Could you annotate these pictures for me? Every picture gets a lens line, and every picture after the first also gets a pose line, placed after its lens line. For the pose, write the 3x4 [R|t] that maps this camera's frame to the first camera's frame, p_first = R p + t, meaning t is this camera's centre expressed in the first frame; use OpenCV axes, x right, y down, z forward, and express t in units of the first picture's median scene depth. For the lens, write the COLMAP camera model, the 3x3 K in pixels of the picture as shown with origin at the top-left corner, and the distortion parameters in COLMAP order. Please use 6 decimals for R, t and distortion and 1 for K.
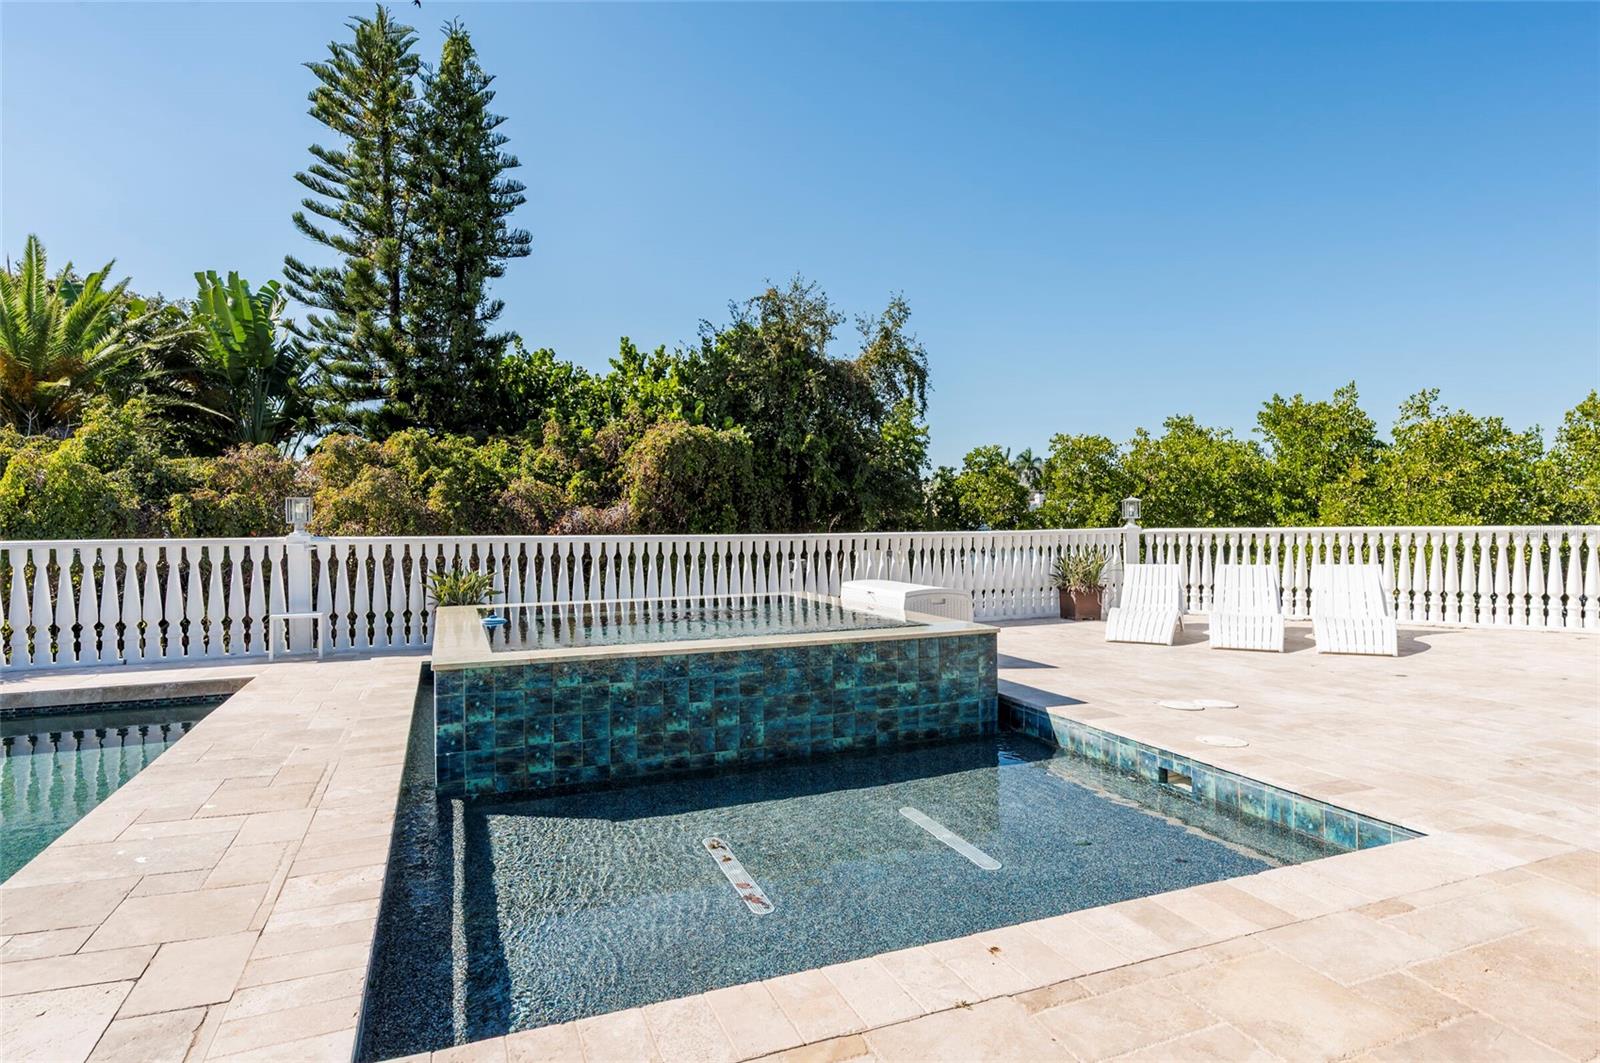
lens RADIAL K [[880.9, 0, 800.0], [0, 880.9, 531.5], [0, 0, 1]] dist [0.000259, -0.000039]
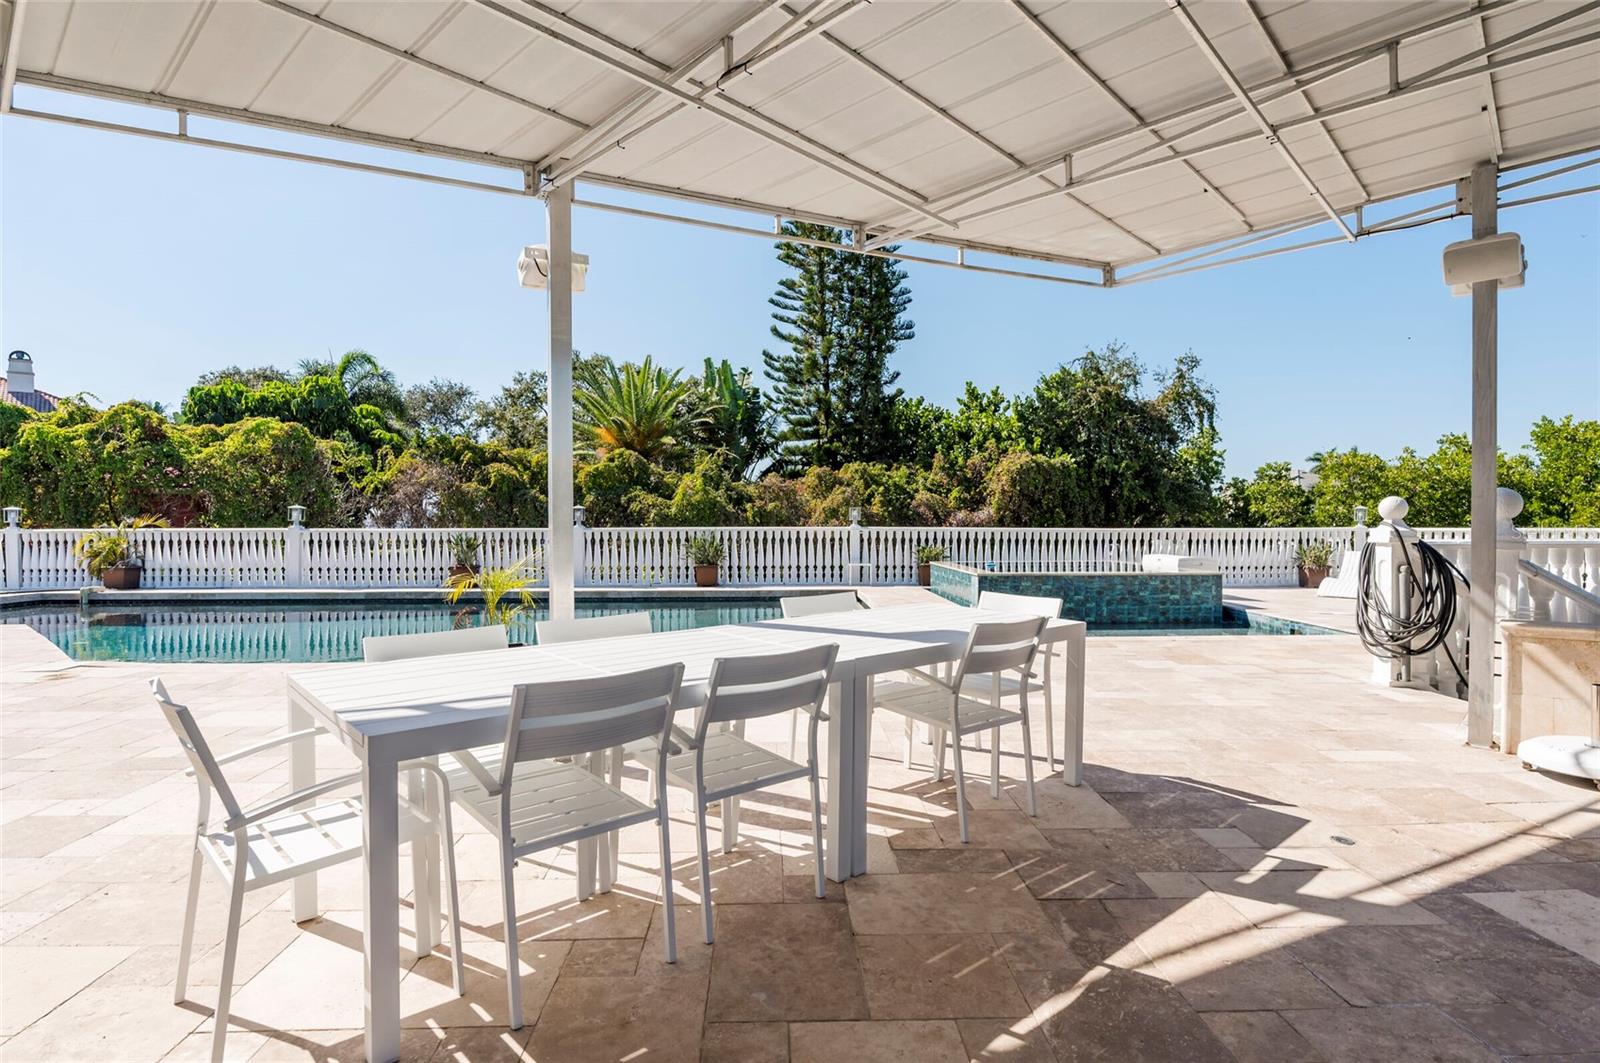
lens RADIAL K [[813.0, 0, 797.0], [0, 813.0, 527.3], [0, 0, 1]] dist [-0.026075, 0.001689]
pose [[0.937043, 0.009939, -0.349072, -0.019367], [-0.010836, 0.999941, -0.000618, 0.005050], [0.349045, 0.004362, 0.937096, -0.404604]]
